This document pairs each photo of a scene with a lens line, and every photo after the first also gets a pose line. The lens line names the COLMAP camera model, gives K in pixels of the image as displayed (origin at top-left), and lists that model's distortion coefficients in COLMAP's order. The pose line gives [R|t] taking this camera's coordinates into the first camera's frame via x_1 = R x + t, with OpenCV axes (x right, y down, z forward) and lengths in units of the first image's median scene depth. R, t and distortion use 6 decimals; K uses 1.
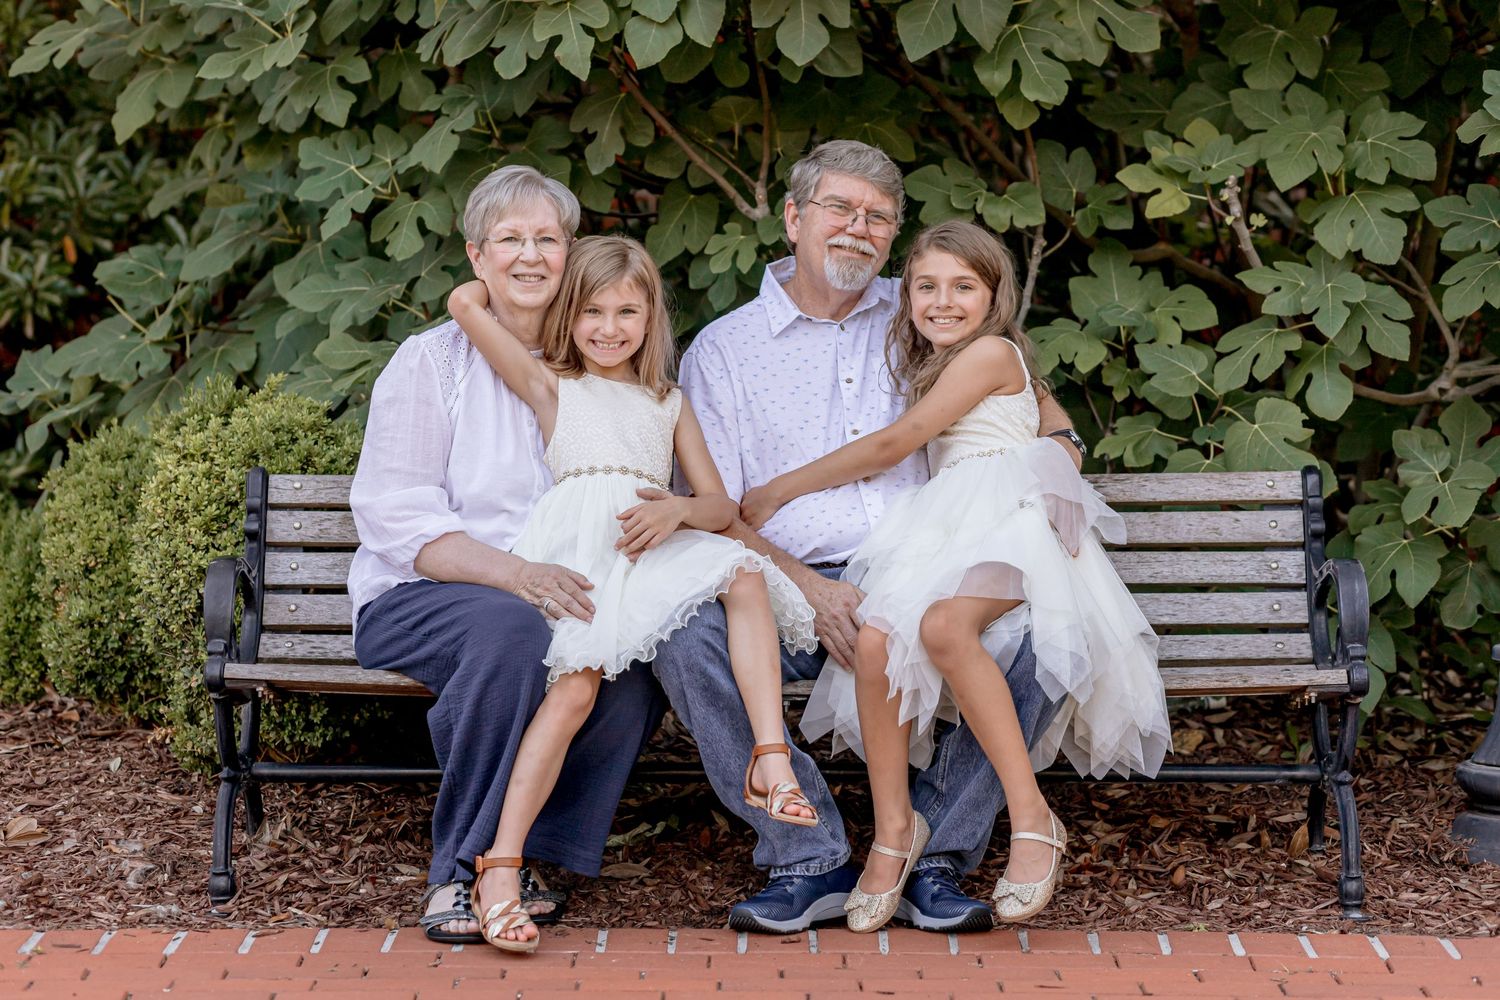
lens RADIAL K [[3787.1, 0, 751.7], [0, 3787.1, 501.5], [0, 0, 1]] dist [-0.138717, 0.000000]
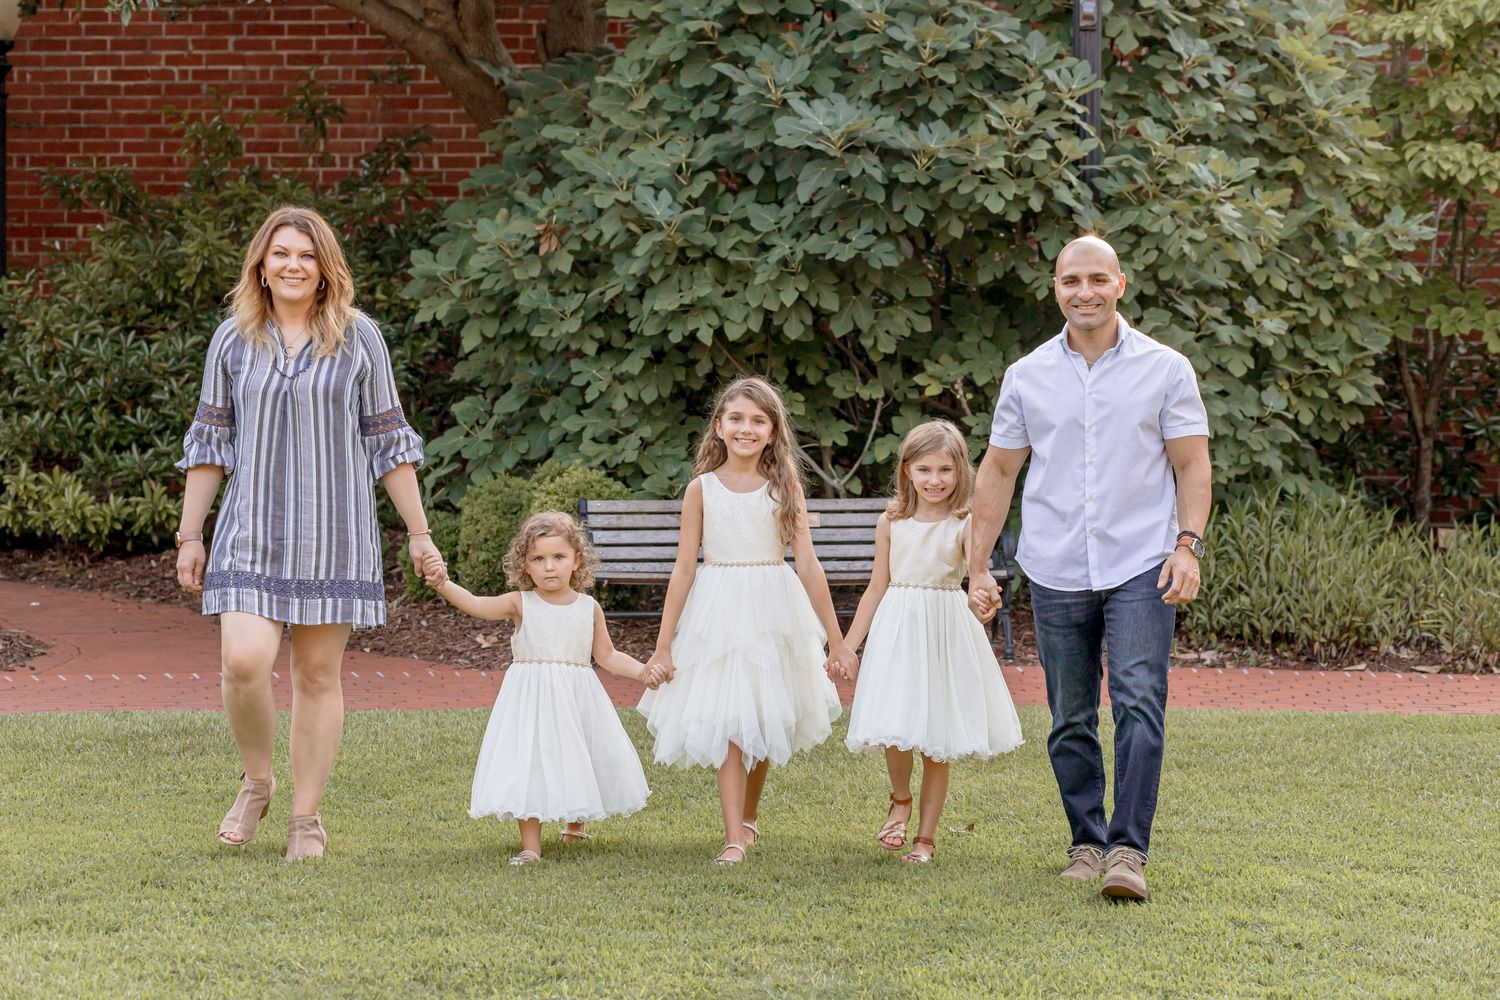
lens RADIAL K [[3787.1, 0, 749.2], [0, 3787.1, 499.6], [0, 0, 1]] dist [-0.138717, 0.000000]
pose [[0.995580, -0.007830, 0.093586, -0.249116], [0.007802, 0.999969, 0.000661, -0.008265], [-0.093588, 0.000072, 0.995611, -1.501856]]
